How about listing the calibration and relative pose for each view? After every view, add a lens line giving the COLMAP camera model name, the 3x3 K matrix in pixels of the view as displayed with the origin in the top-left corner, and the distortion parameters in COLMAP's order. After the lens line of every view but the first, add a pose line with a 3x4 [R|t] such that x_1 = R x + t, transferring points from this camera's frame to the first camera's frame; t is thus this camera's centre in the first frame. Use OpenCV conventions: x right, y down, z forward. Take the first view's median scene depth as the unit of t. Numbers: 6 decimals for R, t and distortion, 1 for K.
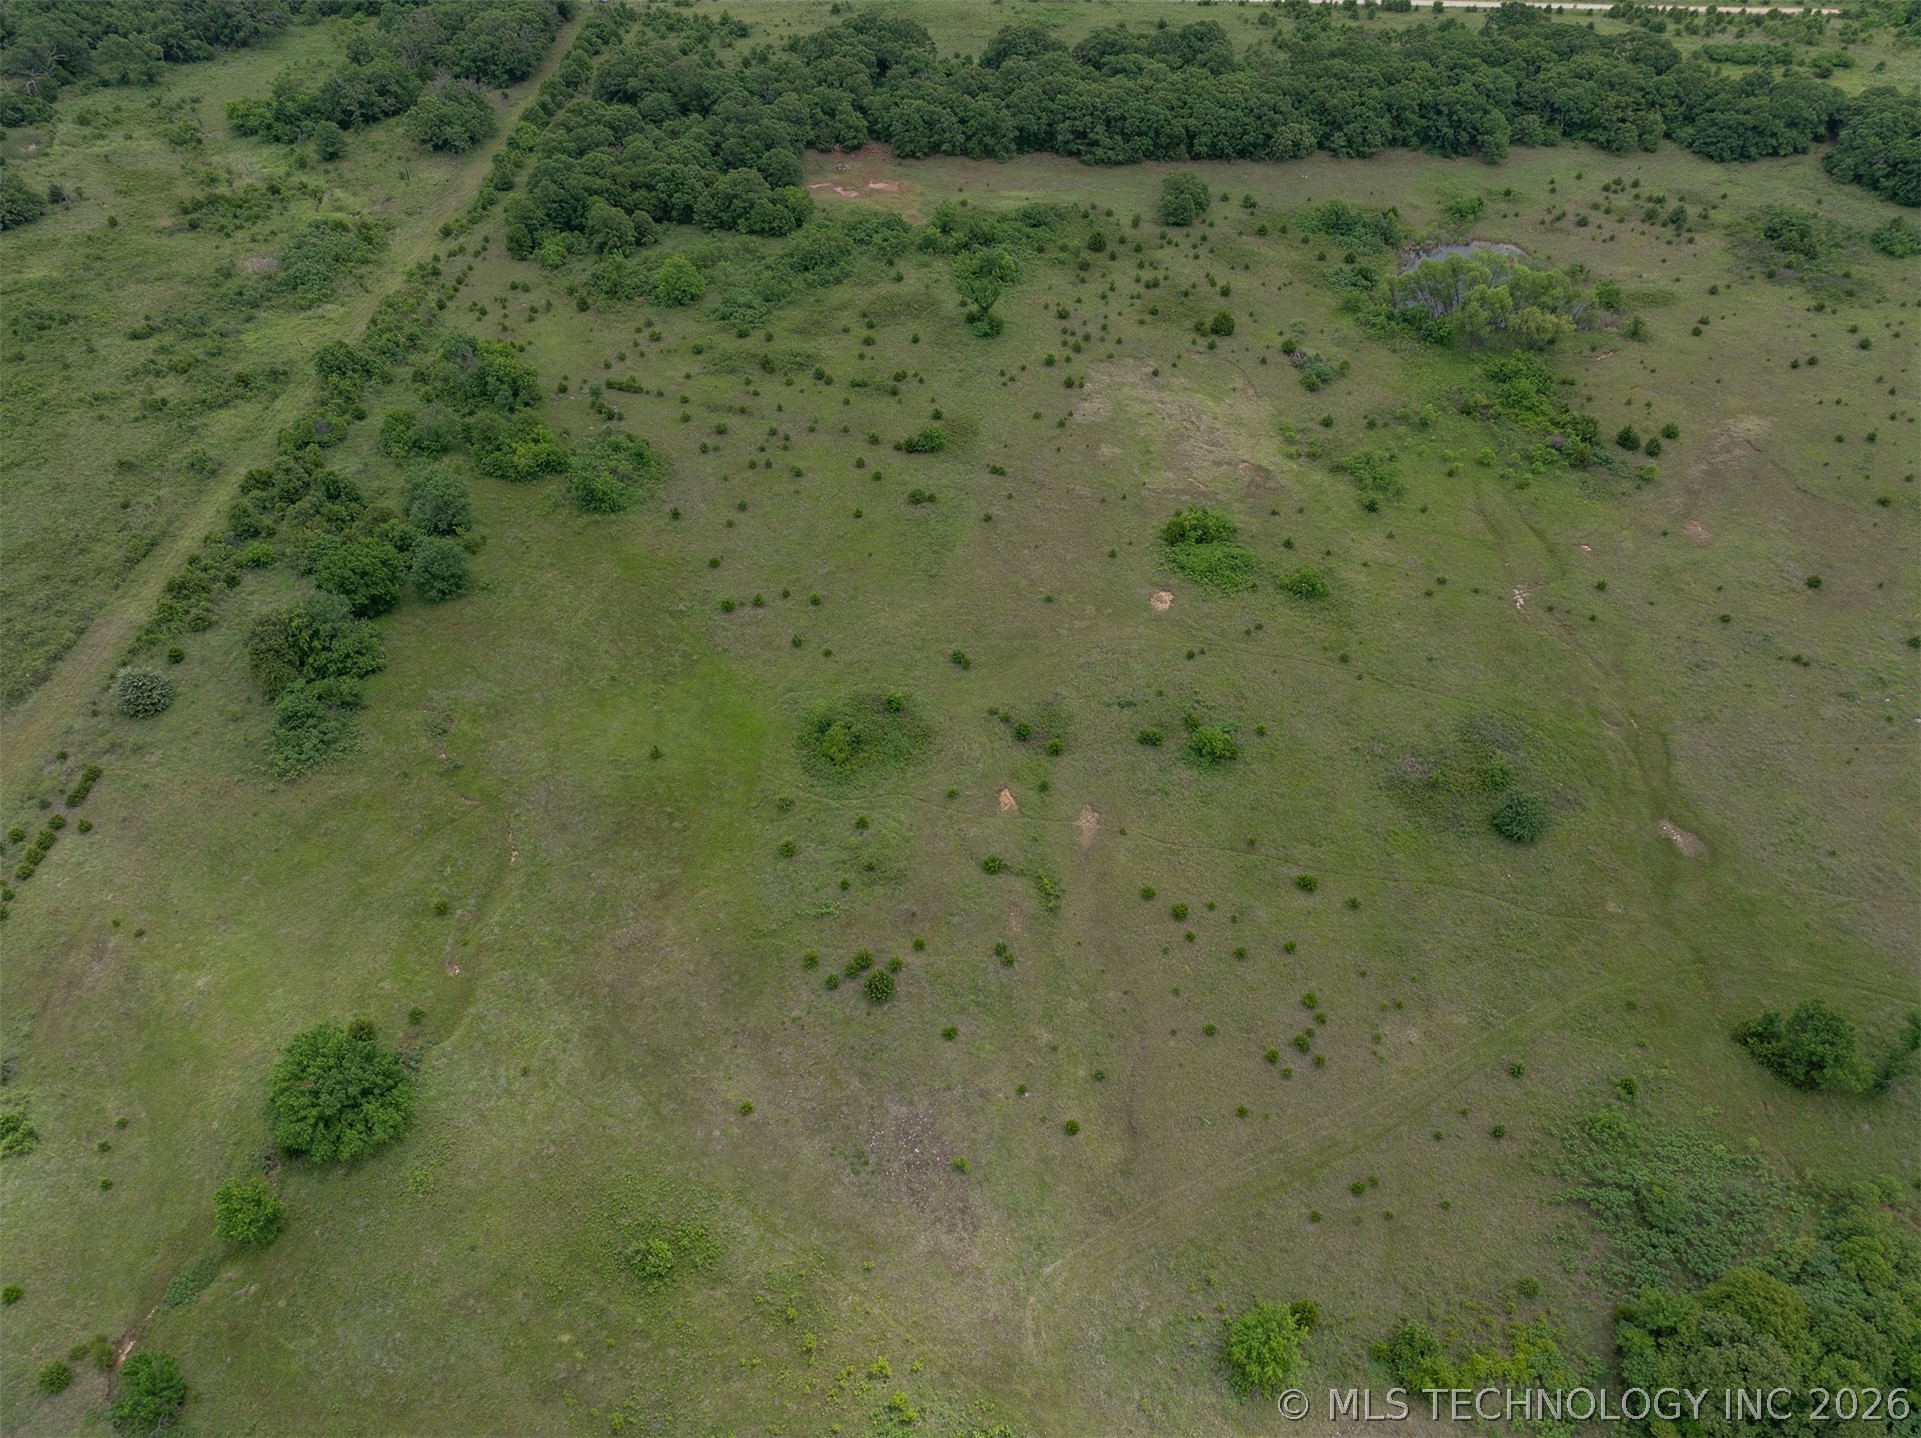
lens RADIAL K [[1341.0, 0, 977.5], [0, 1341.0, 732.5], [0, 0, 1]] dist [-0.053093, 0.026960]
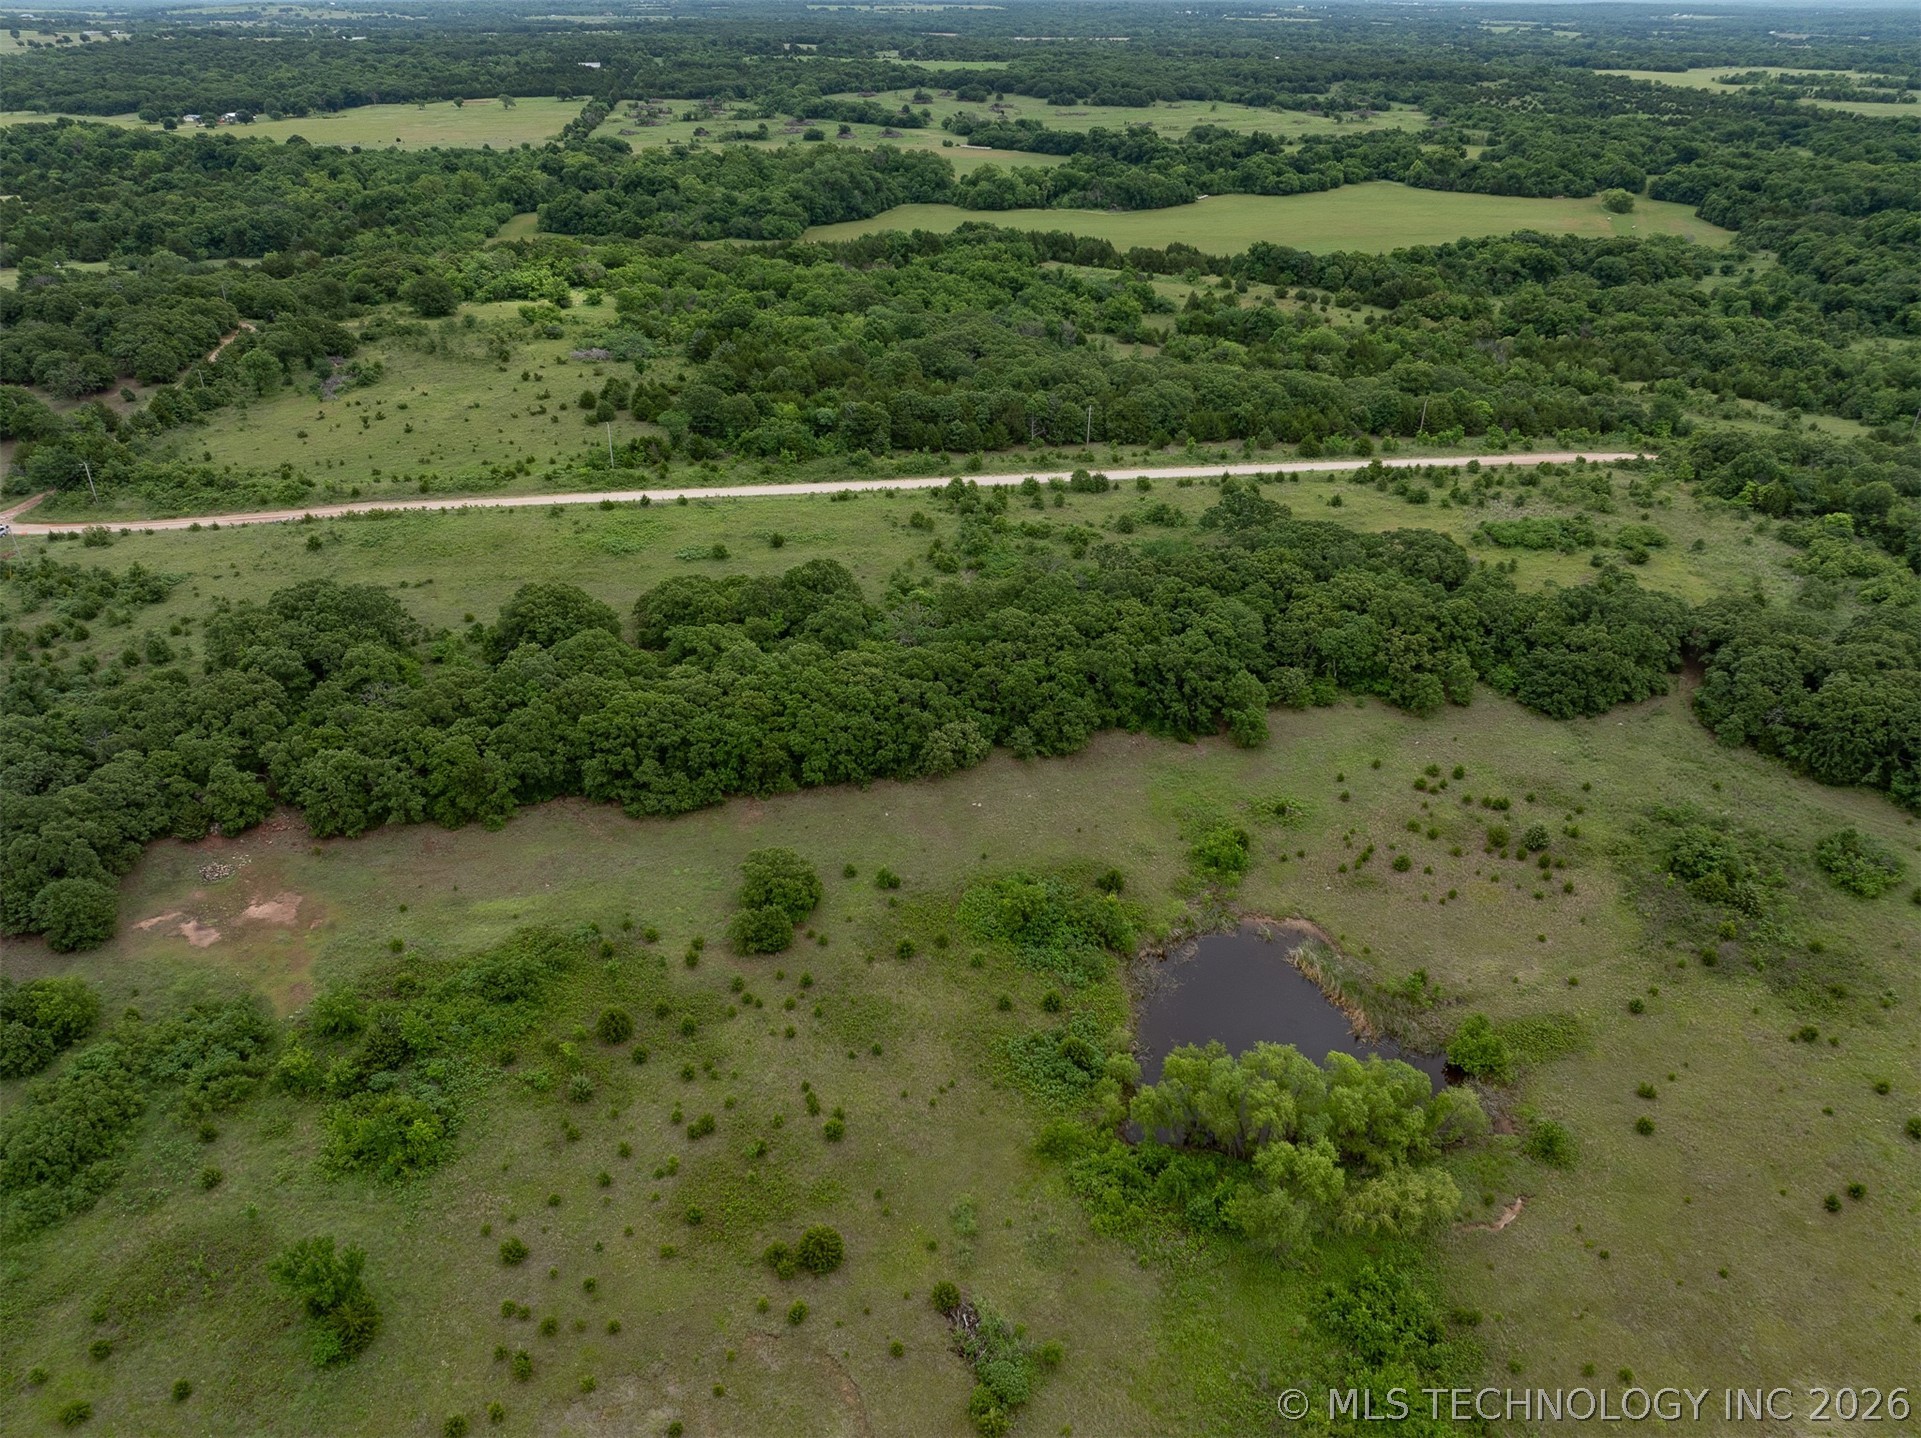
lens RADIAL K [[1341.0, 0, 980.3], [0, 1341.0, 733.2], [0, 0, 1]] dist [-0.053093, 0.026960]
pose [[0.983681, -0.085743, 0.158177, 0.148090], [0.118393, 0.970461, -0.210213, -0.316328], [-0.135480, 0.225509, 0.964775, 0.360499]]
